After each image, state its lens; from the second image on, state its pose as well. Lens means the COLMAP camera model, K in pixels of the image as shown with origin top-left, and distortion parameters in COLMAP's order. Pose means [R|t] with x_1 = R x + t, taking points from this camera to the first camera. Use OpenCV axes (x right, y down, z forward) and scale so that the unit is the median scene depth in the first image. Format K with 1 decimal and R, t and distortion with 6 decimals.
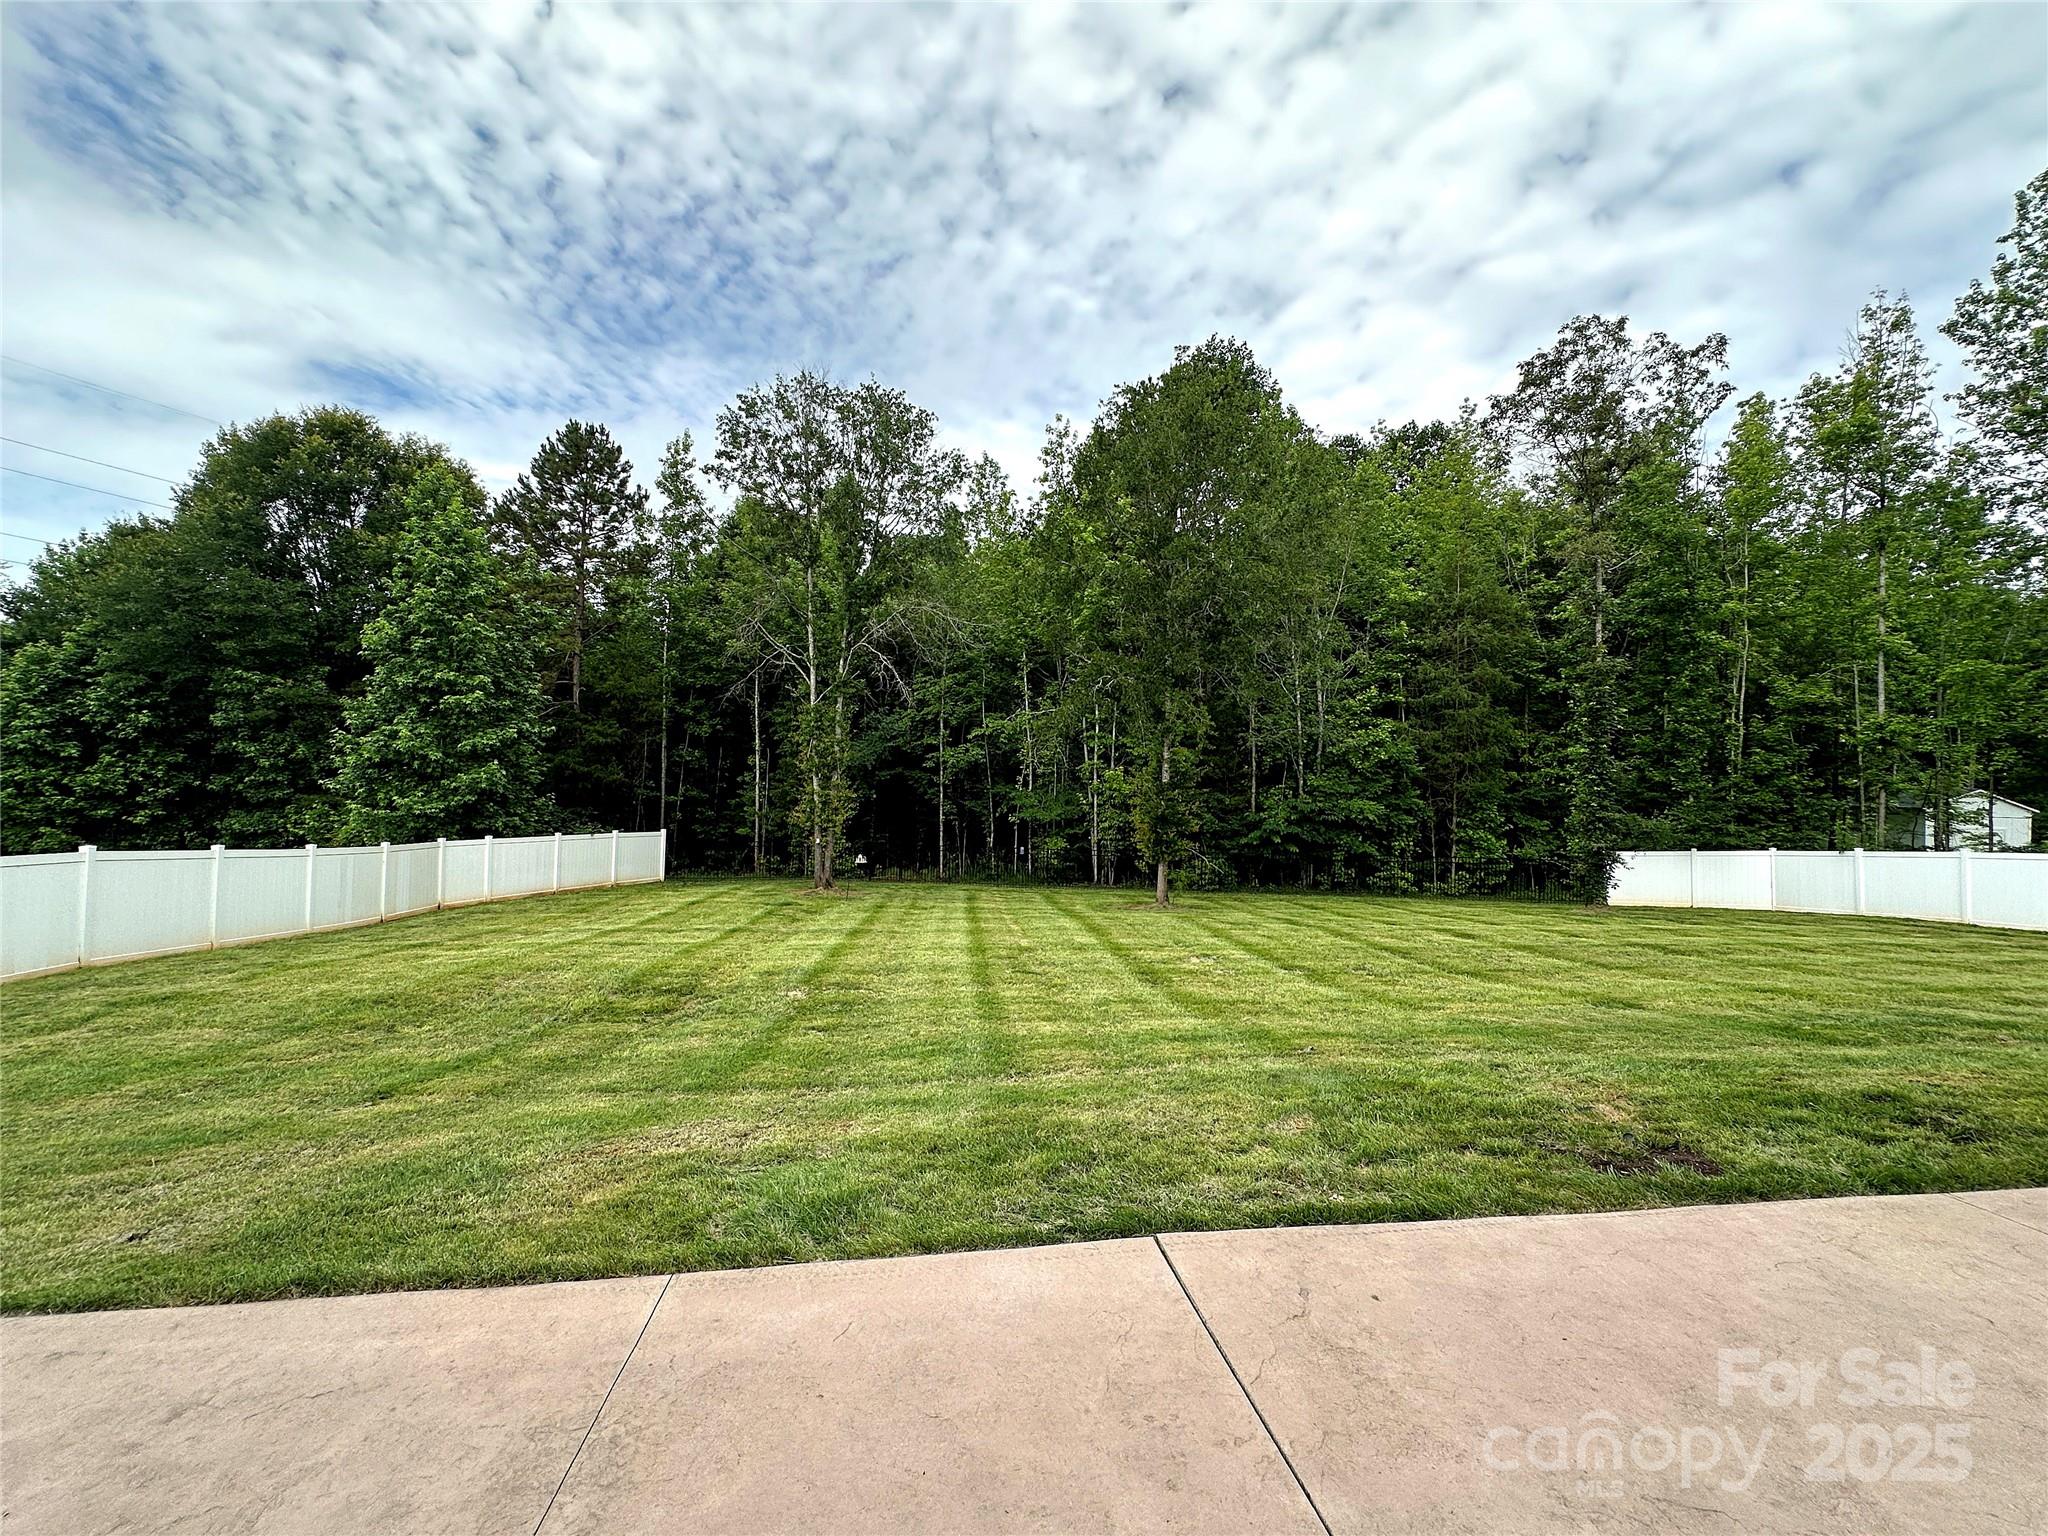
lens RADIAL K [[836.1, 0, 1010.7], [0, 836.1, 759.3], [0, 0, 1]] dist [-0.002003, 0.000306]
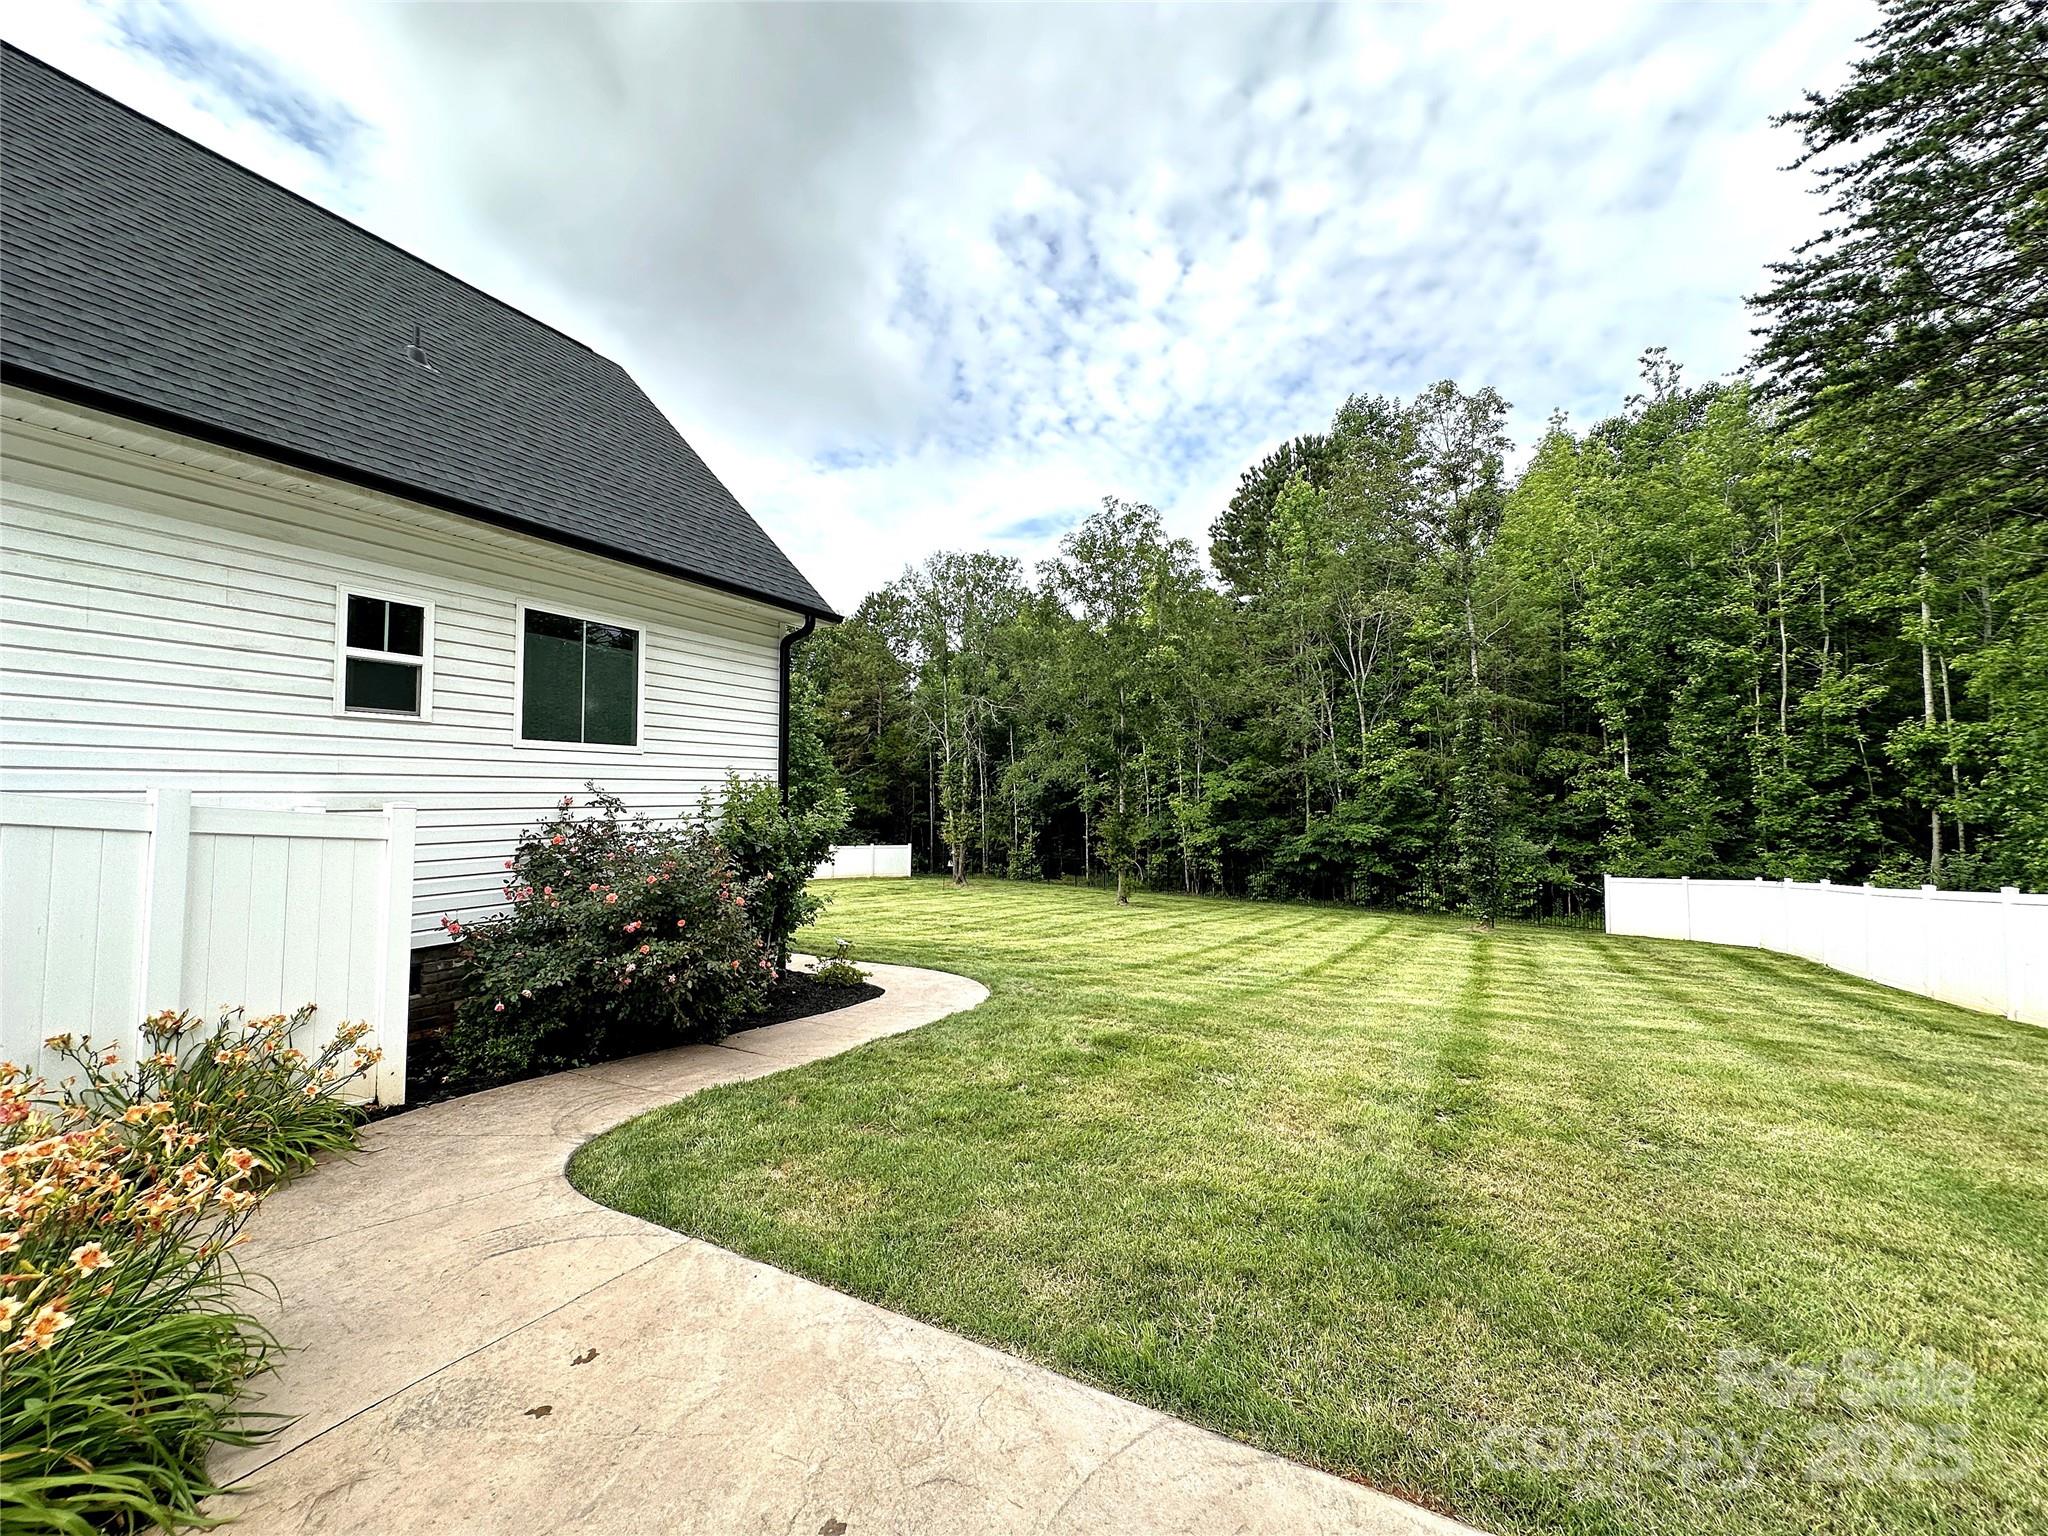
lens RADIAL K [[836.1, 0, 1010.7], [0, 836.1, 759.3], [0, 0, 1]] dist [-0.002003, 0.000306]
pose [[0.819154, -0.045734, -0.571747, 0.746875], [0.028867, 0.998840, -0.038537, -0.009190], [0.572846, 0.015063, 0.819524, -0.202994]]
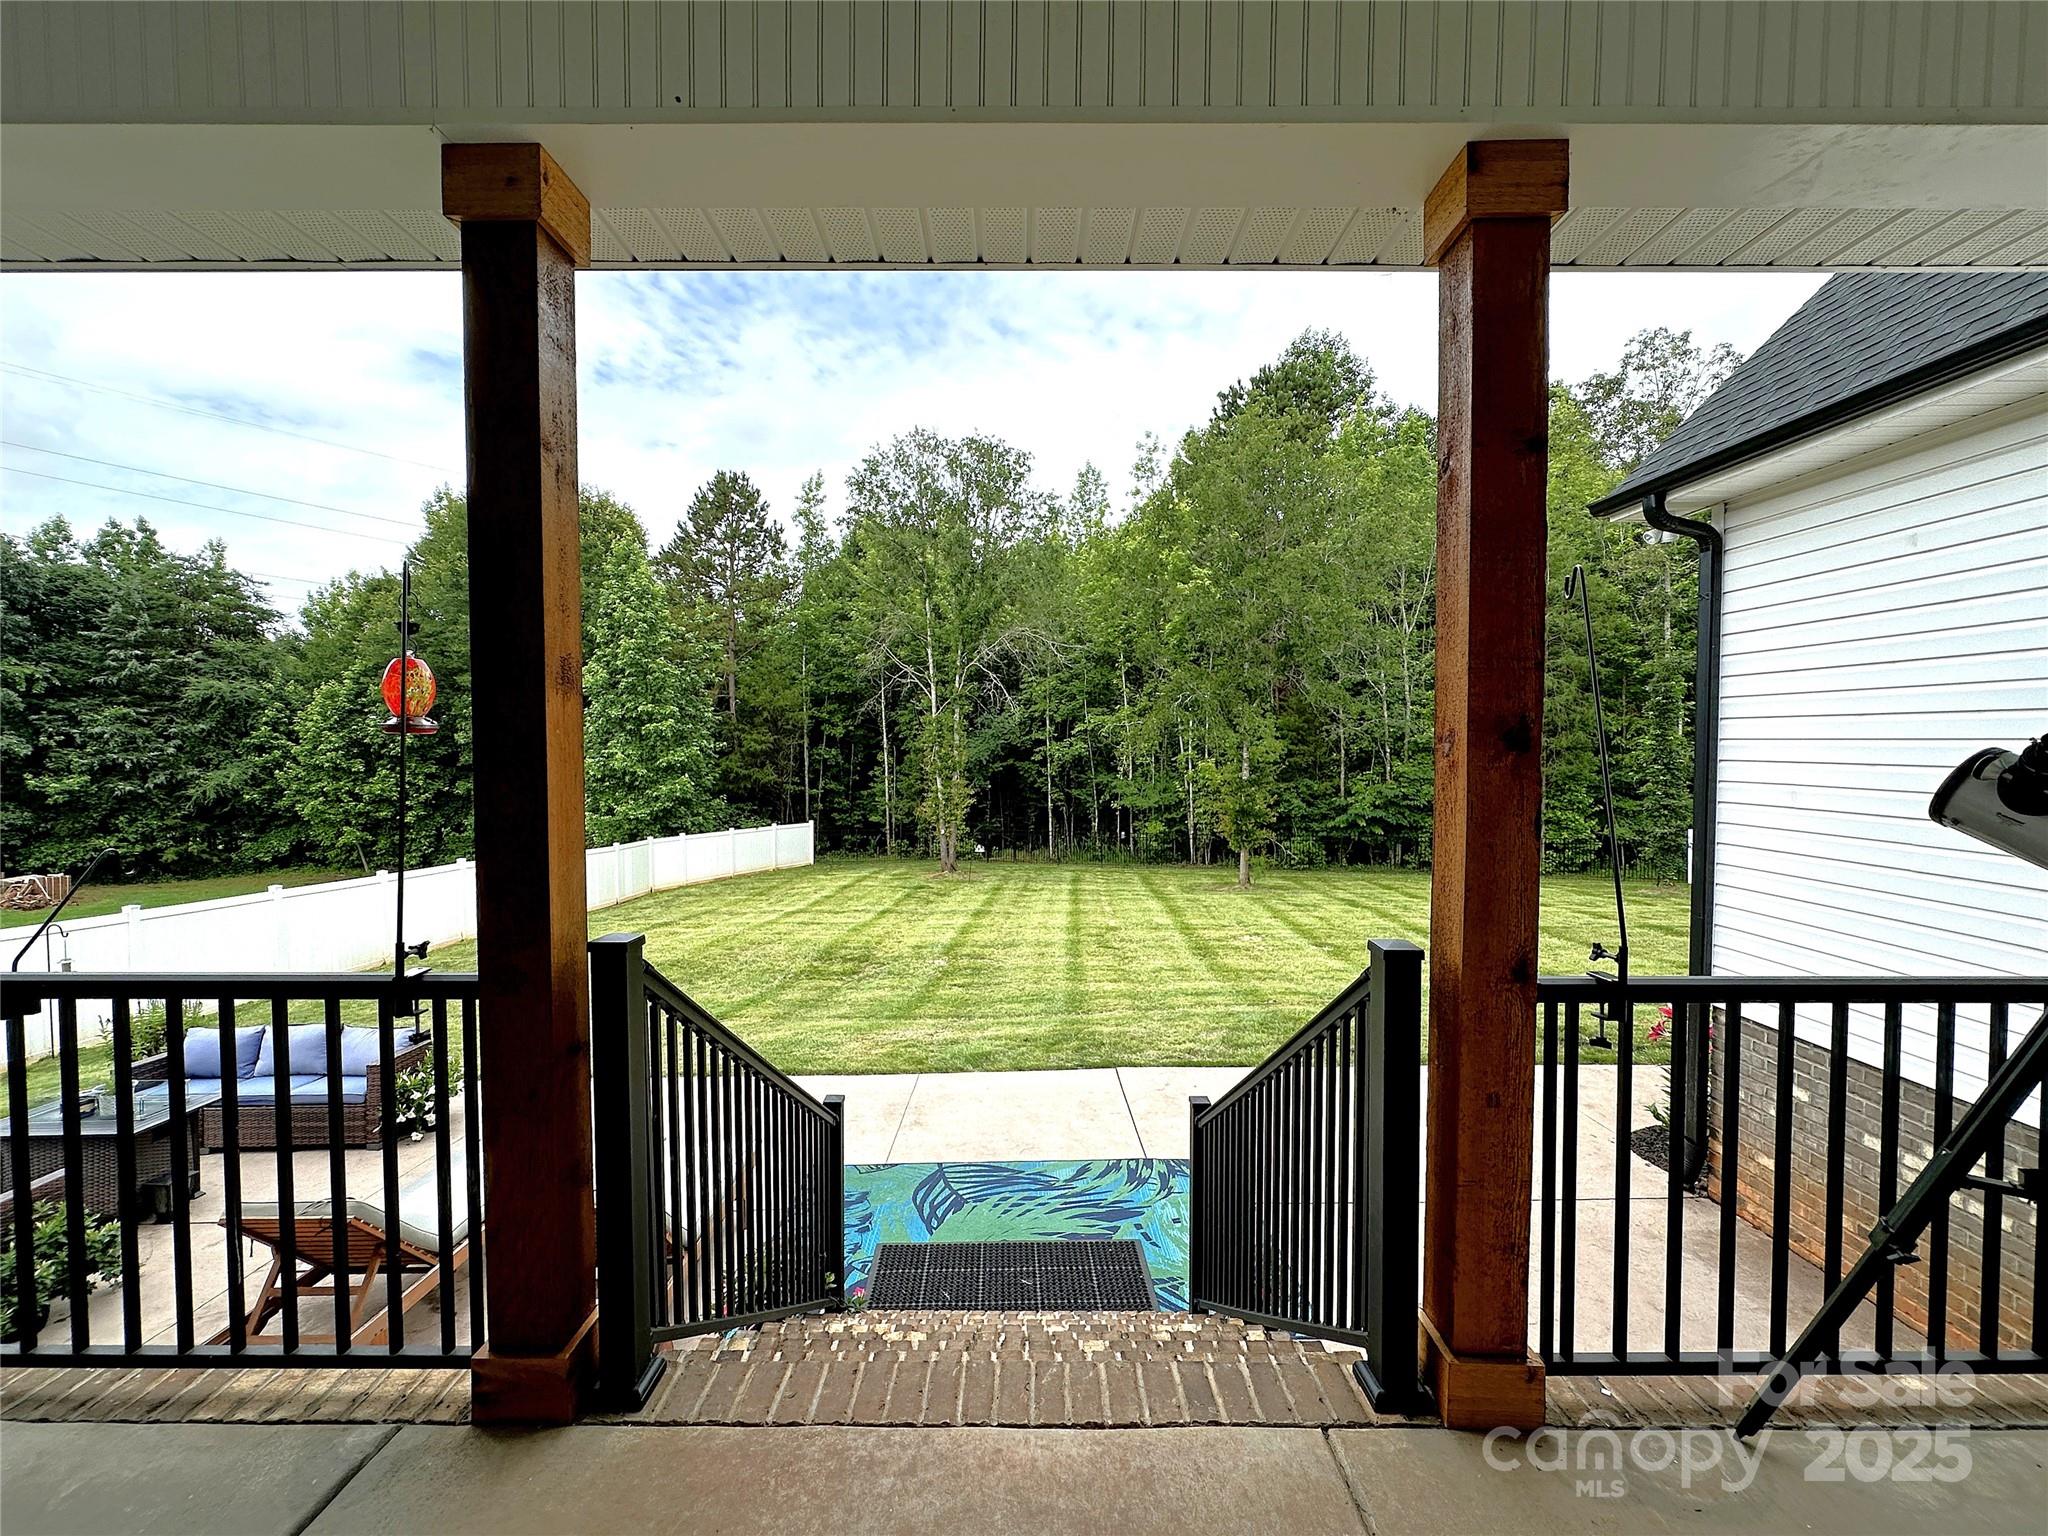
lens RADIAL K [[854.8, 0, 1002.5], [0, 854.8, 790.8], [0, 0, 1]] dist [0.000593, 0.000275]
pose [[0.989158, -0.020153, -0.145468, 0.025884], [0.031268, 0.996728, 0.074535, -0.045861], [0.143490, -0.078276, 0.986551, -0.157940]]
